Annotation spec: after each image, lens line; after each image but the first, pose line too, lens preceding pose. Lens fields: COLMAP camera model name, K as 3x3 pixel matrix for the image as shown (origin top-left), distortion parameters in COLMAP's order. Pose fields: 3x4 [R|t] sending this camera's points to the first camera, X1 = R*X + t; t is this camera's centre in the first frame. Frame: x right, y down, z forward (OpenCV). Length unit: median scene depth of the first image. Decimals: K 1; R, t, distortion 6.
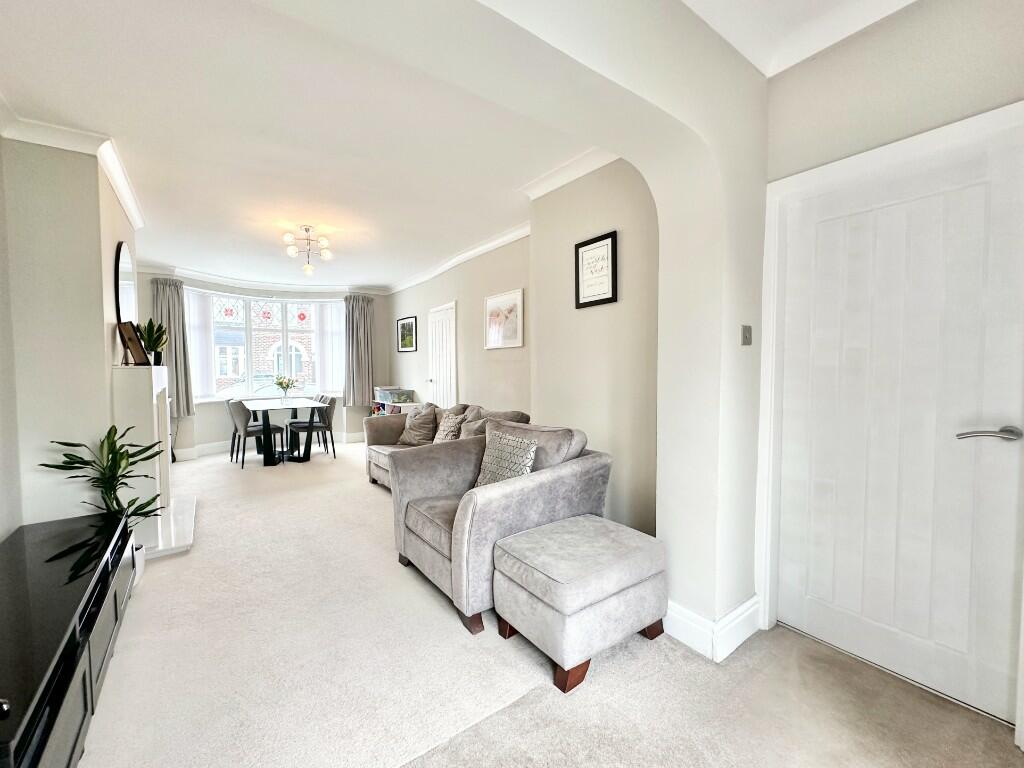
lens RADIAL K [[416.7, 0, 507.8], [0, 416.7, 384.9], [0, 0, 1]] dist [-0.007539, 0.000099]
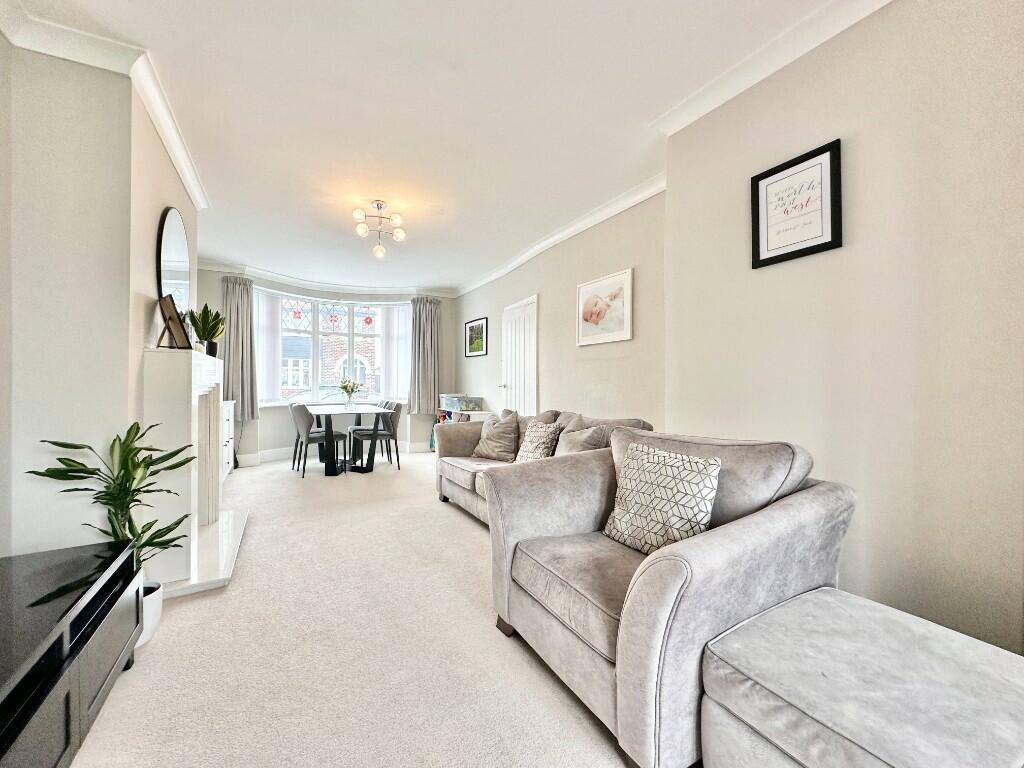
lens RADIAL K [[407.3, 0, 510.7], [0, 407.3, 383.6], [0, 0, 1]] dist [-0.002195, -0.000225]
pose [[0.993277, 0.010712, -0.115267, -0.122667], [-0.015212, 0.999153, -0.038229, 0.031068], [0.114759, 0.039725, 0.992599, 0.229460]]
